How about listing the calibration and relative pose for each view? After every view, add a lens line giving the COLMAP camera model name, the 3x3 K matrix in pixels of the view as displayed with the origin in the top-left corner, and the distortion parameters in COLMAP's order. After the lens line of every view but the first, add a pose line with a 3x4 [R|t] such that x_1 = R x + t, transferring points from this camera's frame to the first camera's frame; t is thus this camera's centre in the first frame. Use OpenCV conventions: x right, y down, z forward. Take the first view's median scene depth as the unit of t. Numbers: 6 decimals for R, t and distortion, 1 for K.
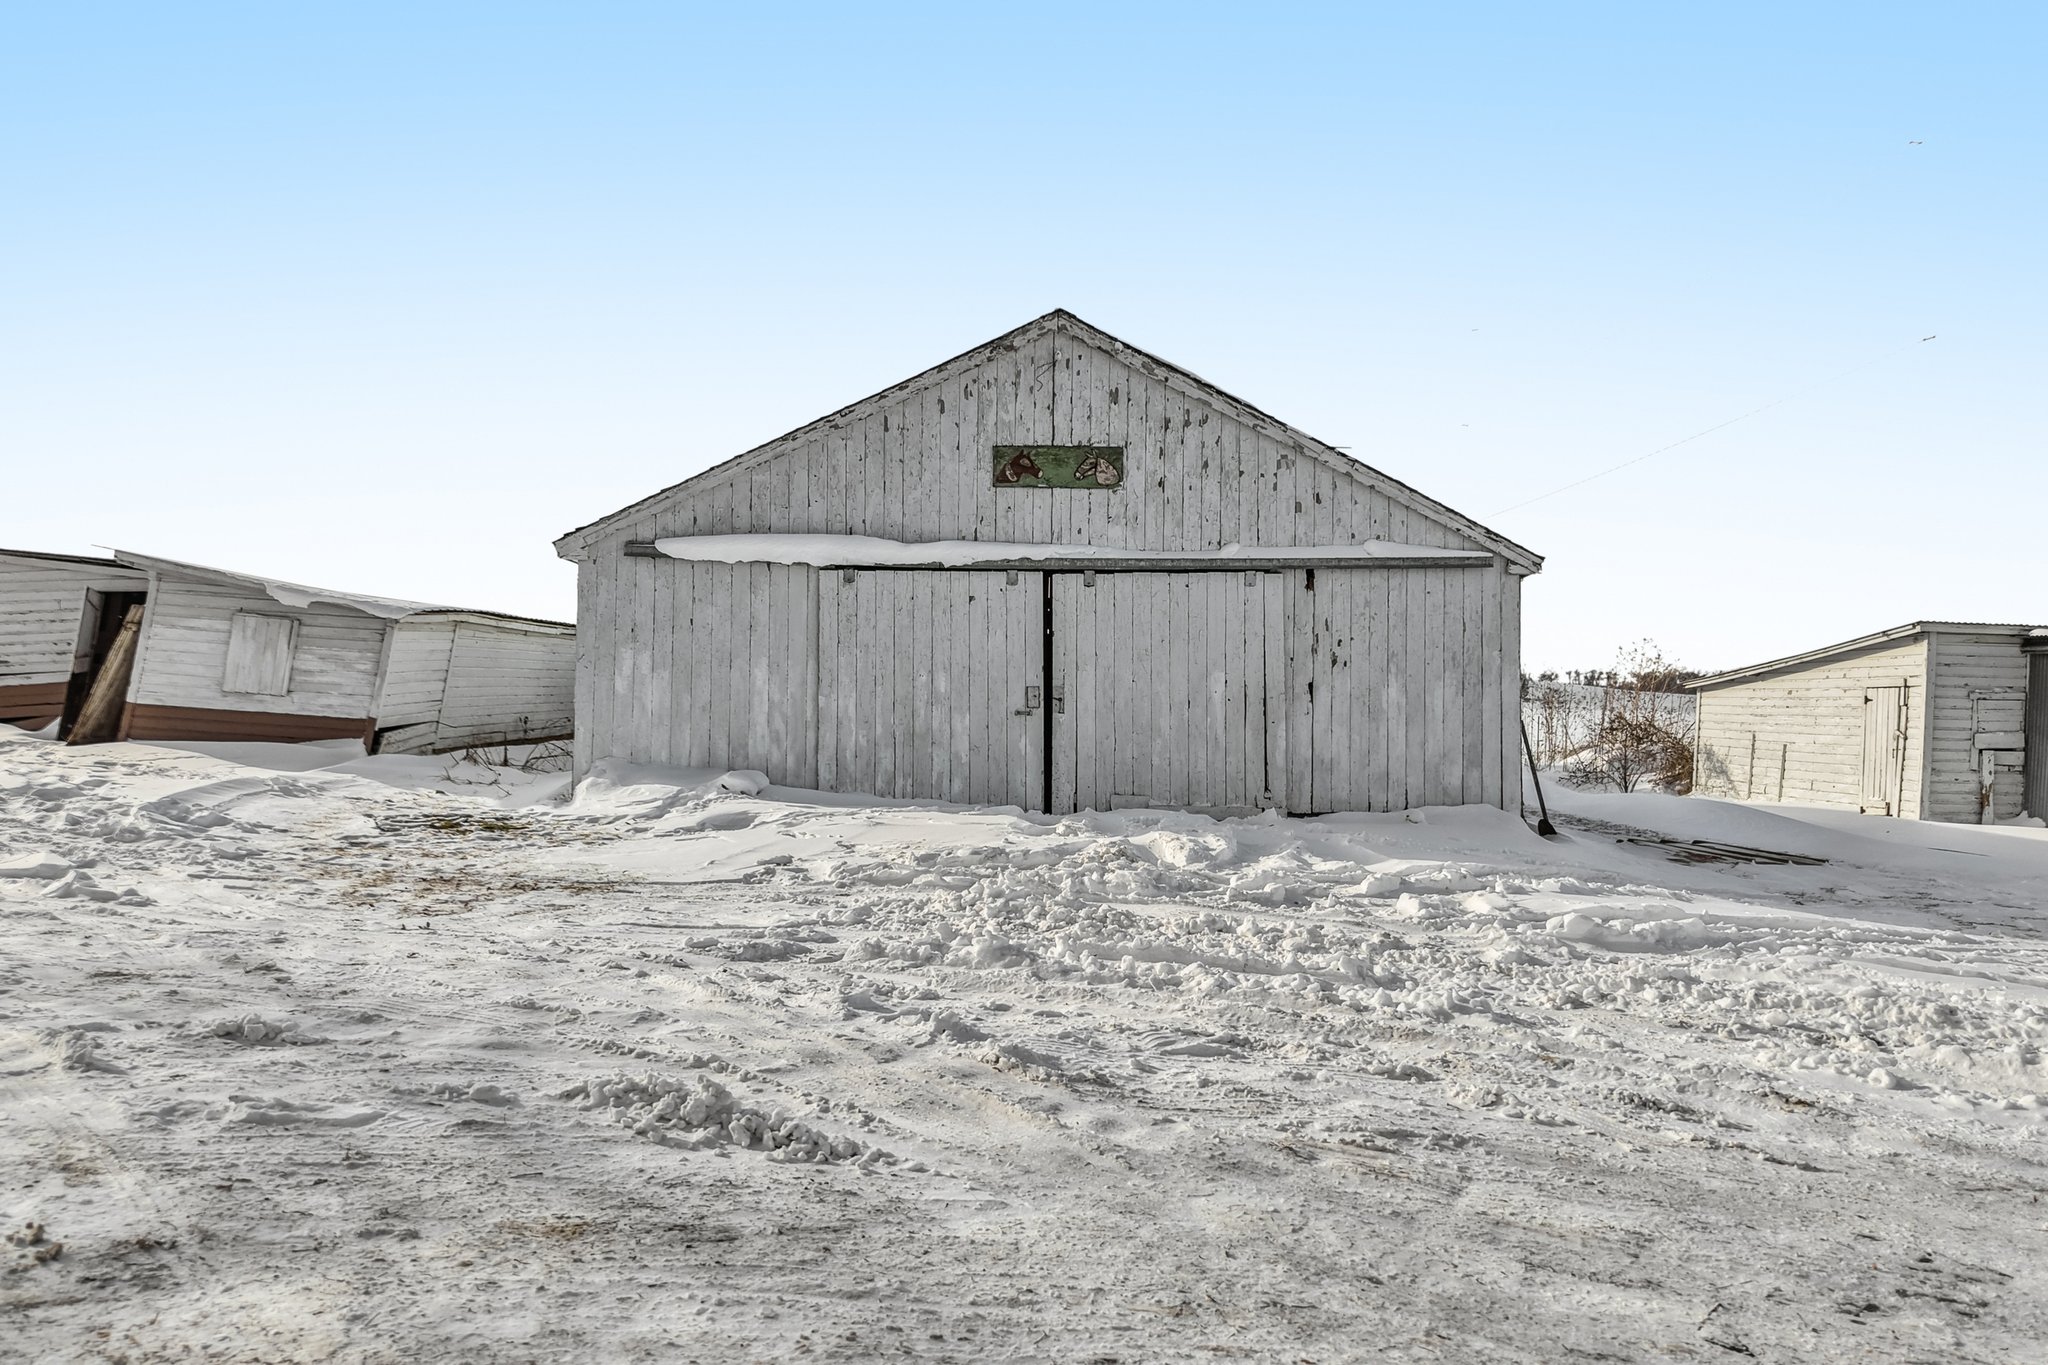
lens RADIAL K [[1346.7, 0, 1053.3], [0, 1346.7, 703.6], [0, 0, 1]] dist [0.012274, -0.020702]
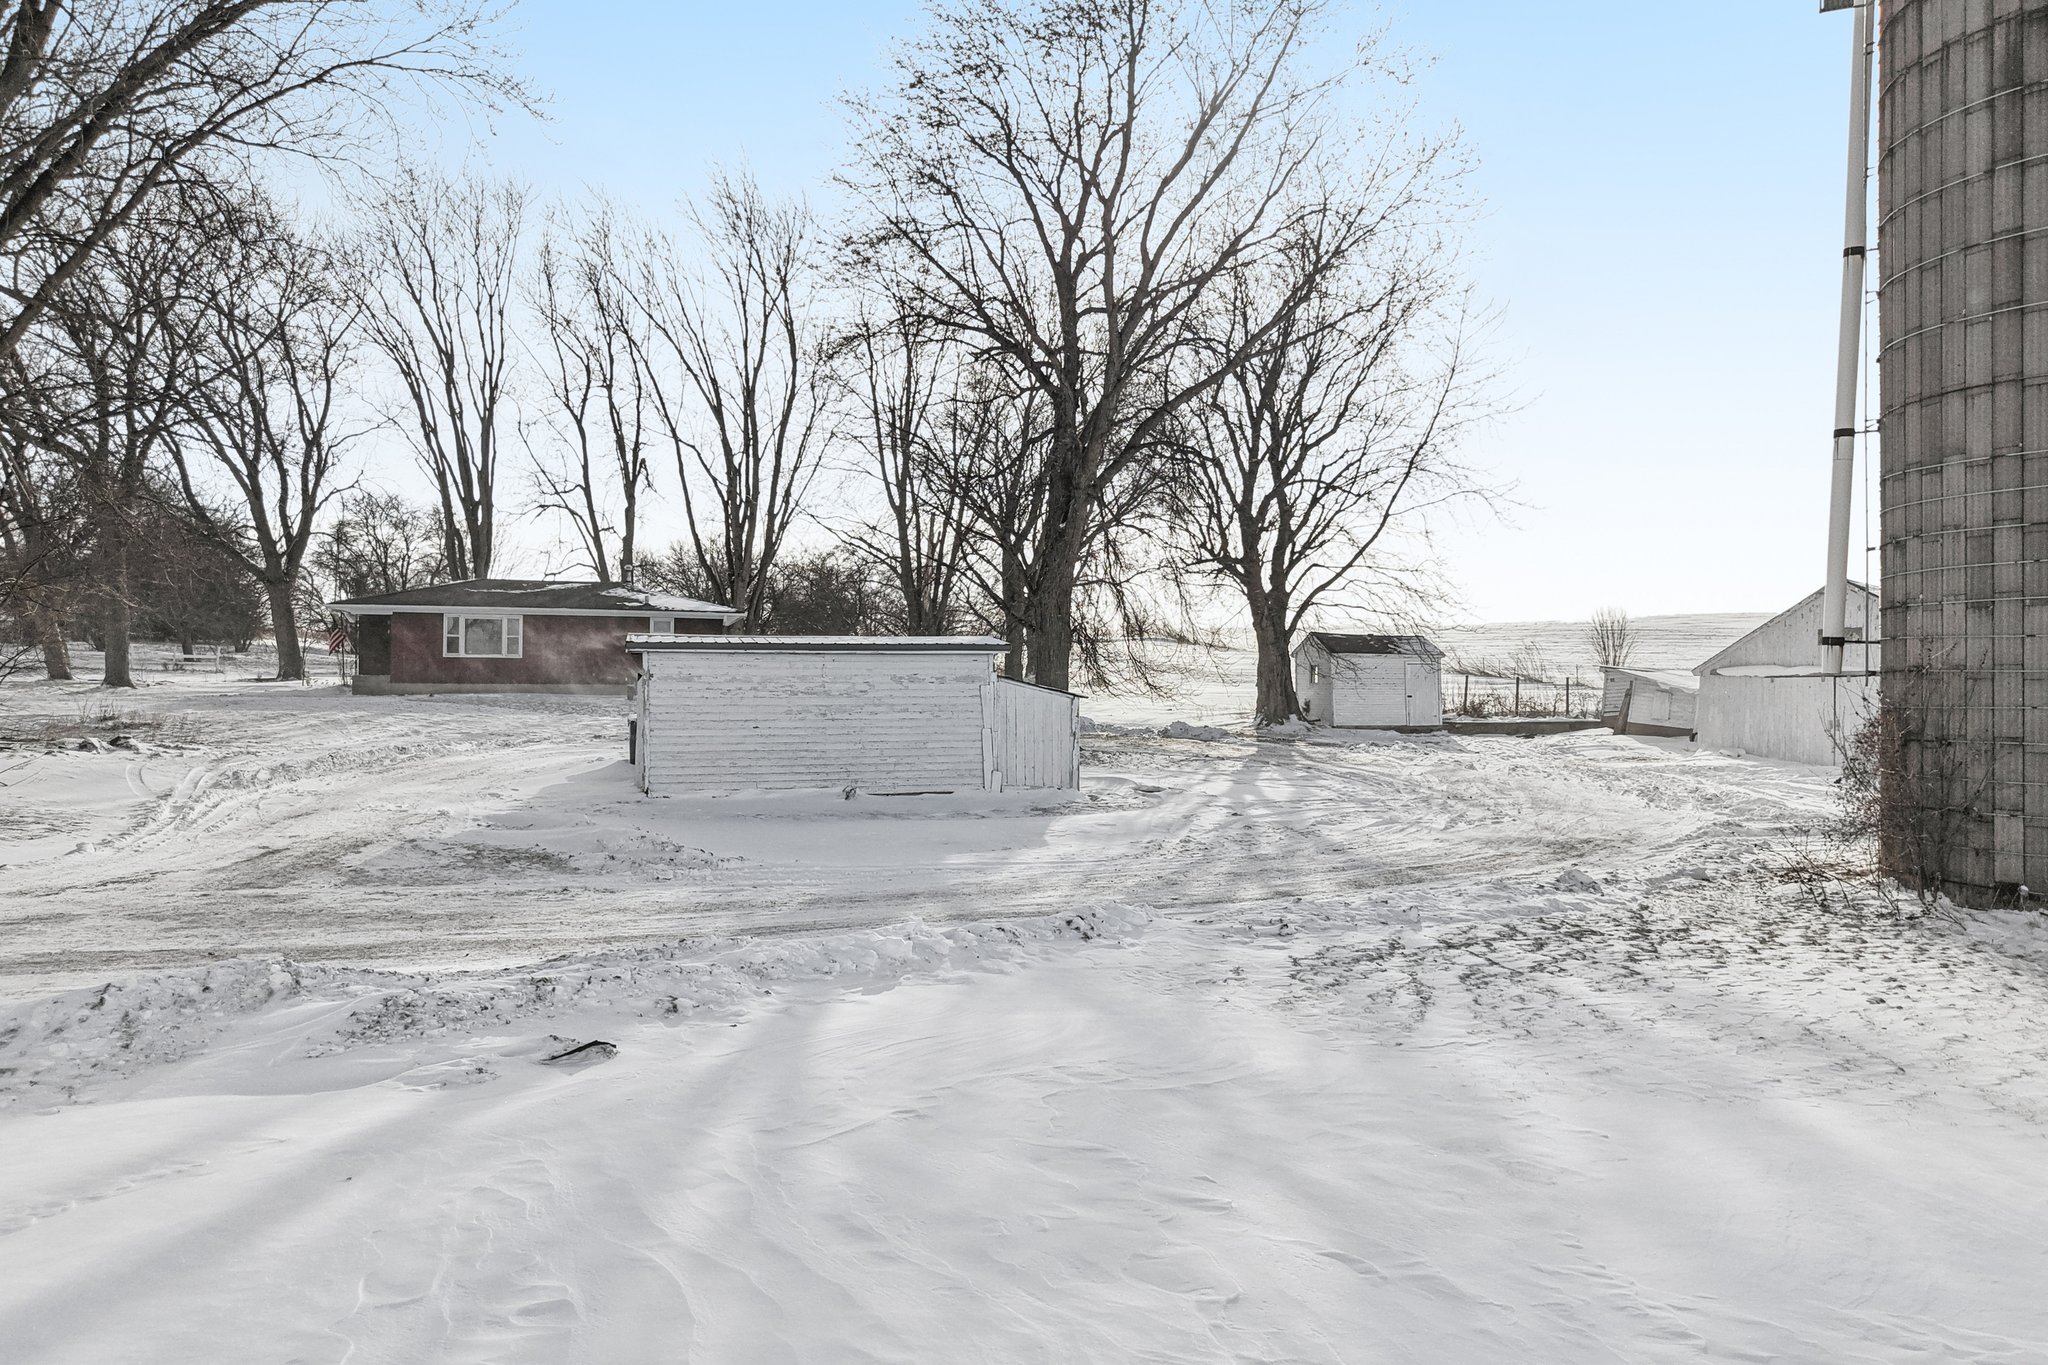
lens RADIAL K [[1346.7, 0, 1021.8], [0, 1346.7, 677.6], [0, 0, 1]] dist [0.012274, -0.020702]
pose [[0.247370, -0.016364, -0.968783, 2.139915], [-0.015369, 0.999665, -0.020810, -0.018375], [0.968799, 0.020037, 0.247036, -1.184864]]
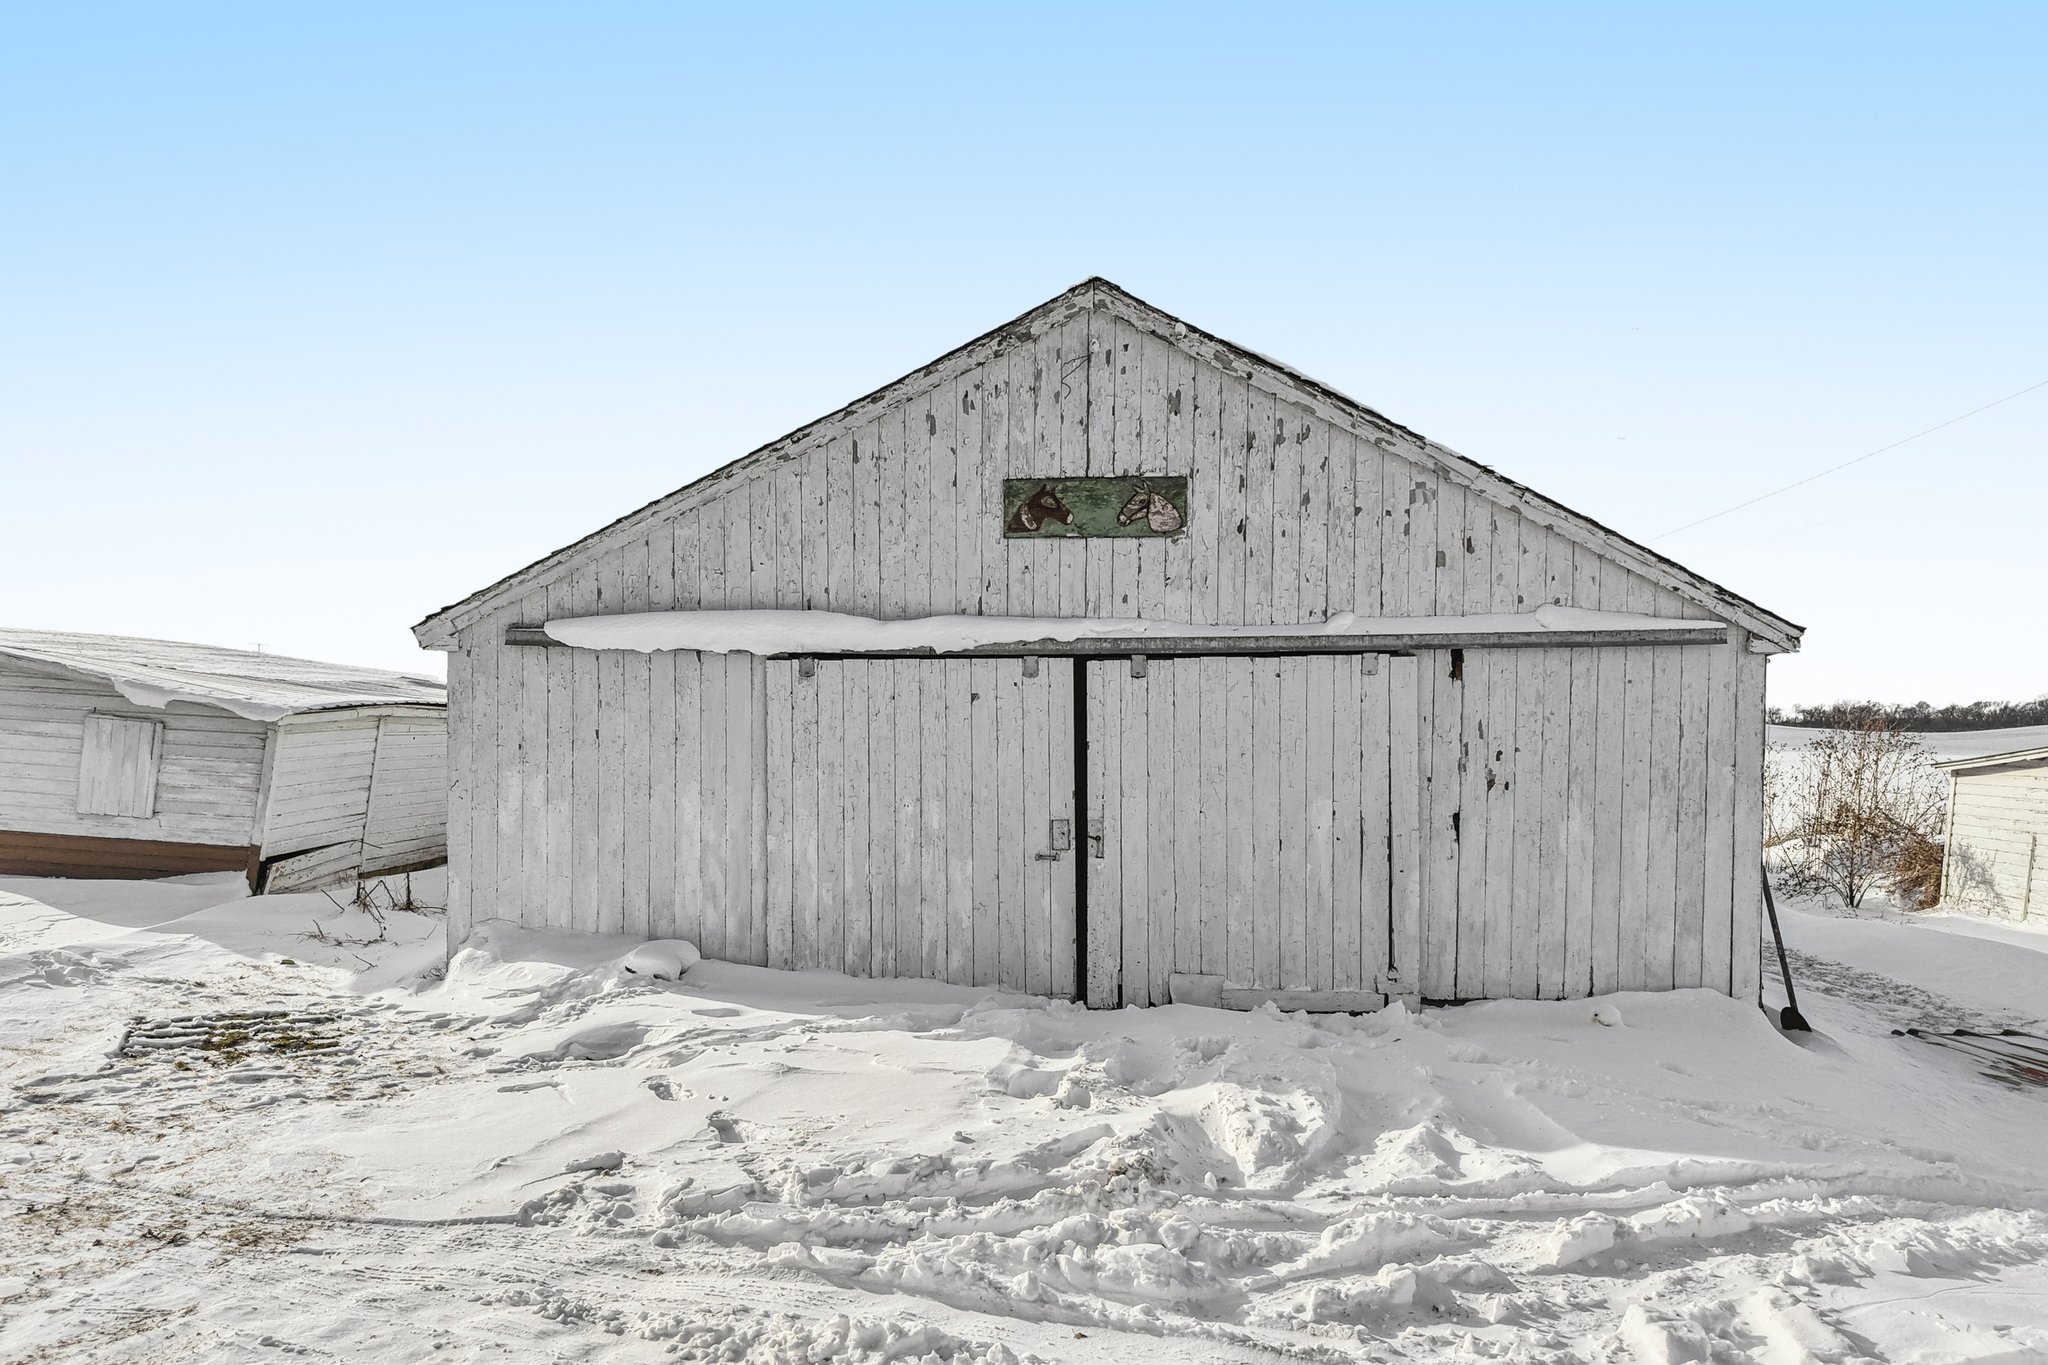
lens RADIAL K [[1346.7, 0, 1077.2], [0, 1346.7, 864.1], [0, 0, 1]] dist [0.012274, -0.020702]
pose [[0.997381, -0.002606, -0.072275, 0.044681], [0.009094, 0.995938, 0.089576, -0.053225], [0.071748, -0.089998, 0.993354, 0.281645]]
